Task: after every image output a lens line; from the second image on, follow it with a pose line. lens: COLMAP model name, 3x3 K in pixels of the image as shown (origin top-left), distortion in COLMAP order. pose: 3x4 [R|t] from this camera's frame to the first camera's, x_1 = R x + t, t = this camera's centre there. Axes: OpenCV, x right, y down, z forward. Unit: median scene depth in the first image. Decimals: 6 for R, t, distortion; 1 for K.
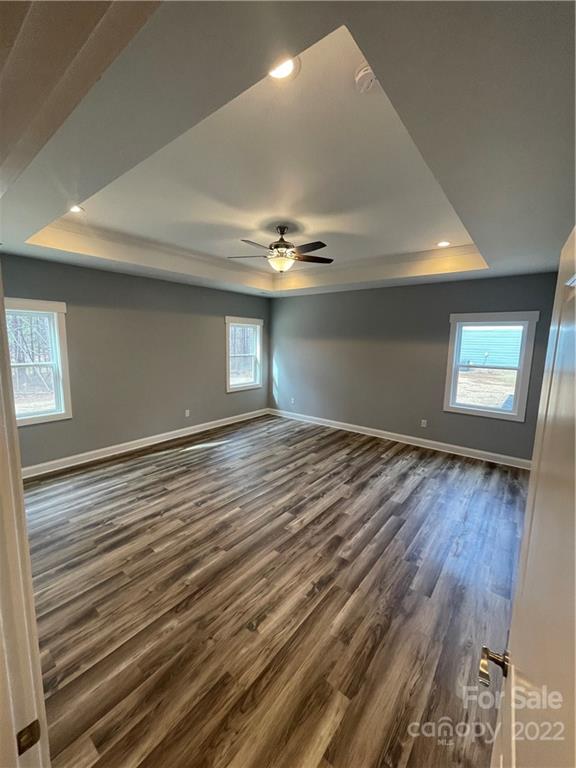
lens RADIAL K [[310.7, 0, 288.2], [0, 310.7, 380.9], [0, 0, 1]] dist [0.001431, 0.000479]
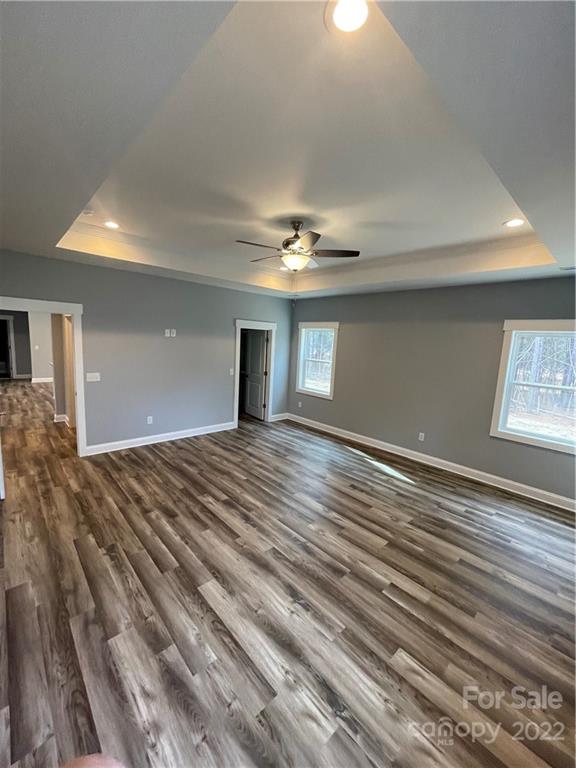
lens RADIAL K [[310.7, 0, 288.2], [0, 310.7, 380.9], [0, 0, 1]] dist [0.001431, 0.000479]
pose [[-0.152597, 0.110665, -0.982073, 0.913521], [-0.184825, 0.972983, 0.138359, -0.158860], [0.970852, 0.202625, -0.128021, 1.152725]]
